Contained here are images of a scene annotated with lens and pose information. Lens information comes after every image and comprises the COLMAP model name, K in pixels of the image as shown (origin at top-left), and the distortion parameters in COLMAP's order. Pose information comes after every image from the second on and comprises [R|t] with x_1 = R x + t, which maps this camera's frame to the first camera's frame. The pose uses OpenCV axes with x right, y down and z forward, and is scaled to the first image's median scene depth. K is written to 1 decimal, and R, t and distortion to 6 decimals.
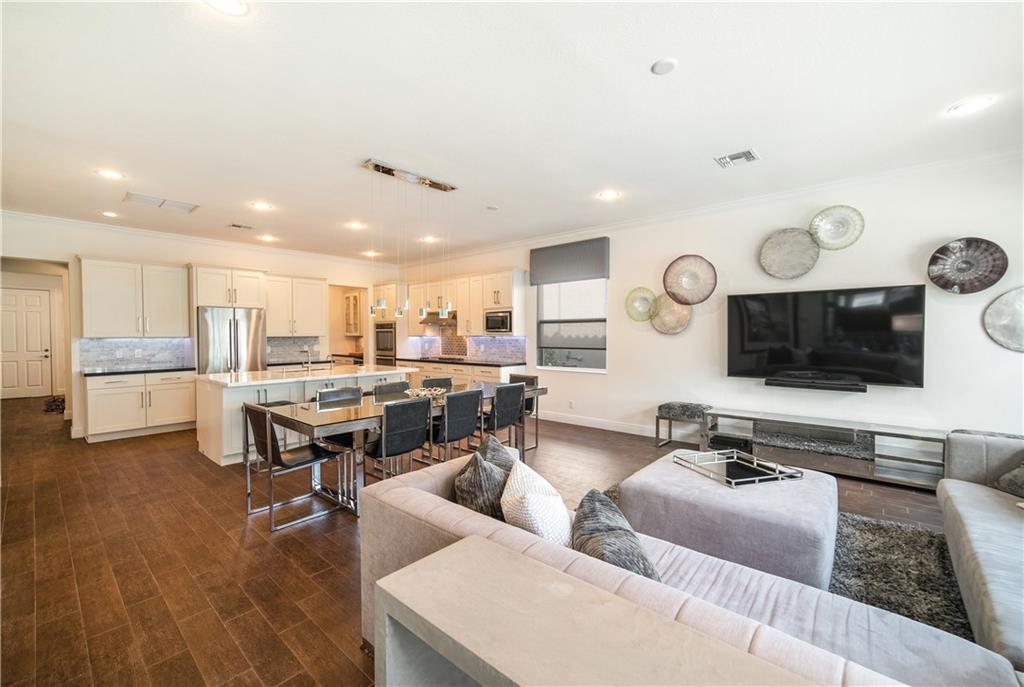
lens RADIAL K [[482.0, 0, 512.6], [0, 482.0, 346.5], [0, 0, 1]] dist [-0.026667, 0.027311]
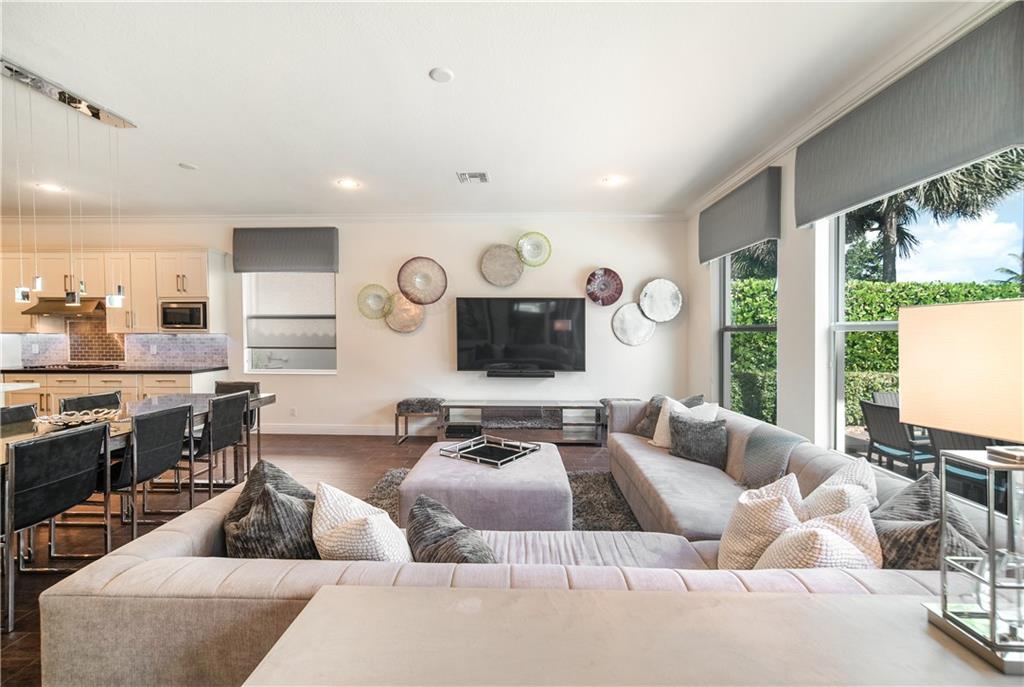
lens RADIAL K [[473.0, 0, 512.5], [0, 473.0, 338.9], [0, 0, 1]] dist [-0.026647, 0.025693]
pose [[0.725289, -0.005156, 0.688425, -0.209613], [0.012484, 0.999906, -0.005664, -0.003295], [-0.688331, 0.012702, 0.725286, 0.120817]]
